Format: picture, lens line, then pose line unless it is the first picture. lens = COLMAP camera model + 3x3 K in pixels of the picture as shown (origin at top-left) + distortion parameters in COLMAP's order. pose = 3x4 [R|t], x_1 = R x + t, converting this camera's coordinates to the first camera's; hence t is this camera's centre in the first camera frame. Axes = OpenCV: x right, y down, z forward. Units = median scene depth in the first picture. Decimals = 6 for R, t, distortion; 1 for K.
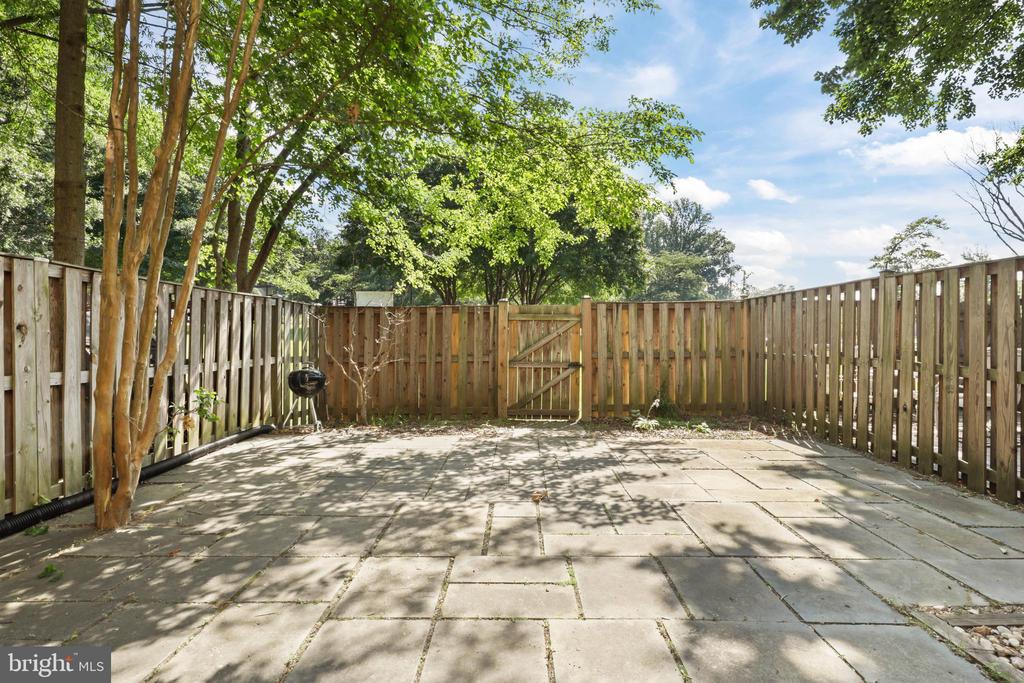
lens RADIAL K [[523.9, 0, 512.1], [0, 523.9, 333.4], [0, 0, 1]] dist [0.000914, 0.016917]
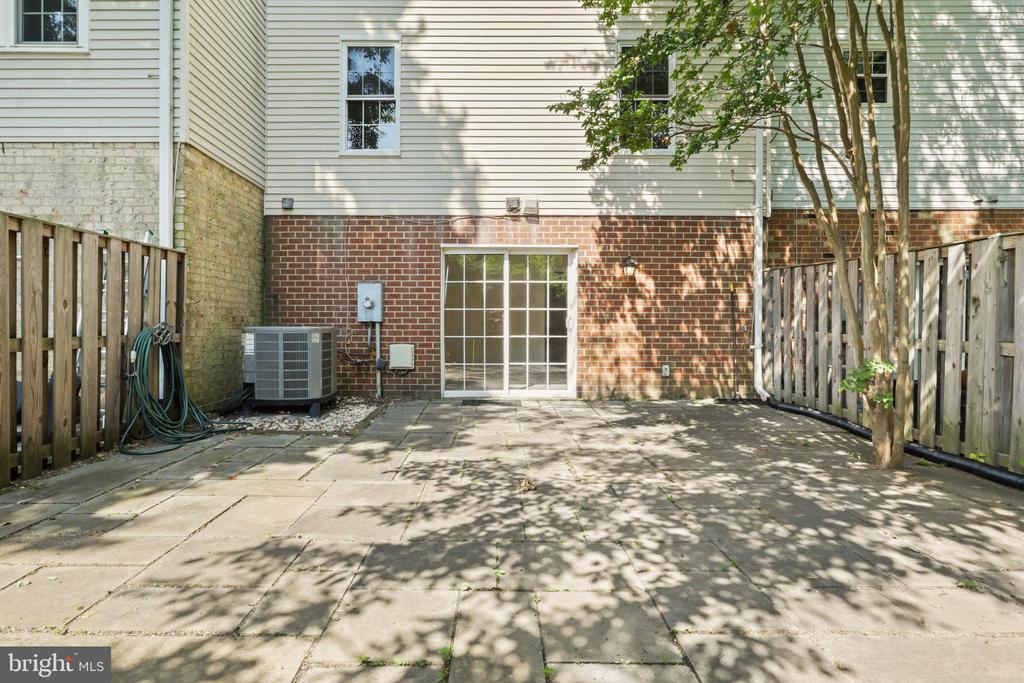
lens RADIAL K [[523.9, 0, 512.1], [0, 523.9, 333.4], [0, 0, 1]] dist [0.000914, 0.016917]
pose [[-0.999215, -0.002724, -0.039515, 0.114393], [-0.003562, 0.999770, 0.021145, 0.034833], [0.039448, 0.021269, -0.998995, 1.828451]]
